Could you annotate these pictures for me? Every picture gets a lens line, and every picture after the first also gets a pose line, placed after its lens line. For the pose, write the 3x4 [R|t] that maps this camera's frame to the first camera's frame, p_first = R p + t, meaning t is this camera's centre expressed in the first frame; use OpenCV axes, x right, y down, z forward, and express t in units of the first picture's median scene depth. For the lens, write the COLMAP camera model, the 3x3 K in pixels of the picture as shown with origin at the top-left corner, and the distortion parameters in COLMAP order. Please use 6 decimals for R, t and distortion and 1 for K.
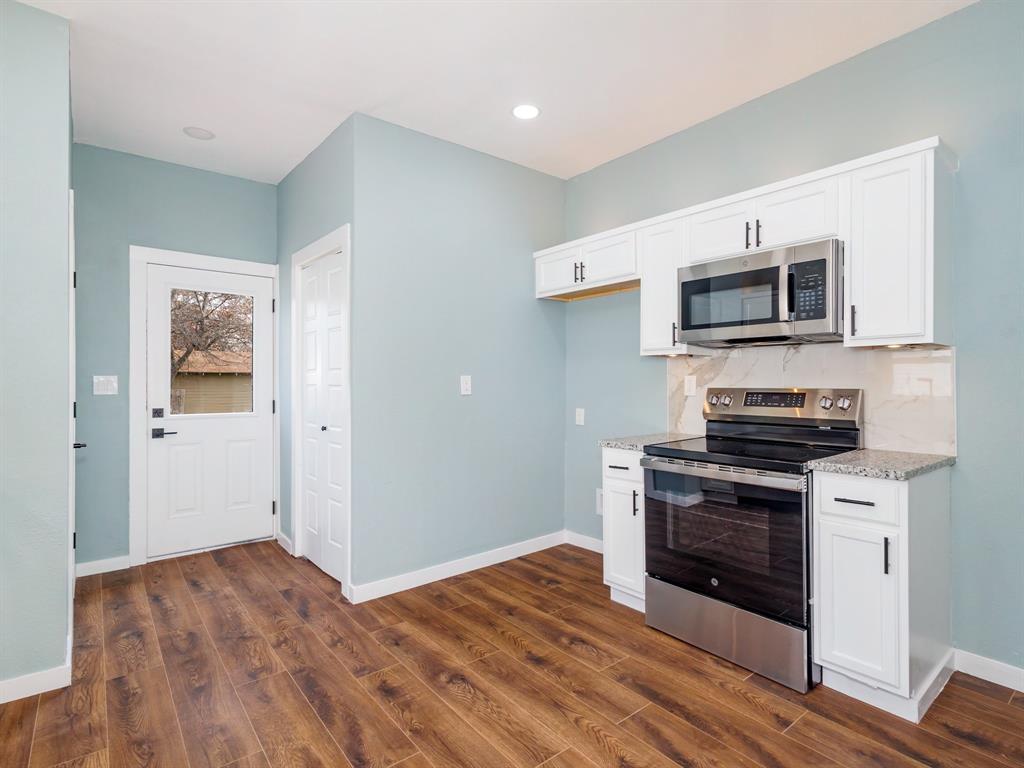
lens RADIAL K [[532.2, 0, 515.2], [0, 532.2, 382.4], [0, 0, 1]] dist [0.009432, 0.000523]
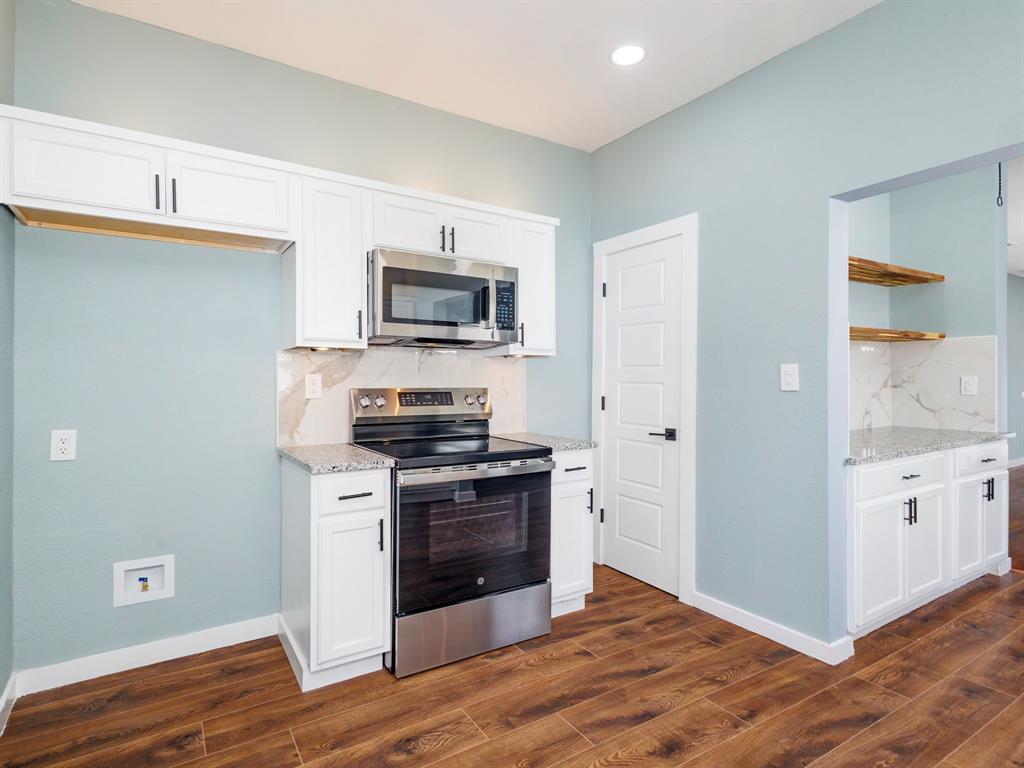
lens RADIAL K [[532.2, 0, 485.2], [0, 532.2, 382.7], [0, 0, 1]] dist [0.009432, 0.000523]
pose [[0.133829, 0.002898, 0.991000, -0.413890], [-0.000444, 0.999996, -0.002865, 0.002823], [-0.991004, -0.000056, 0.133830, 0.574020]]
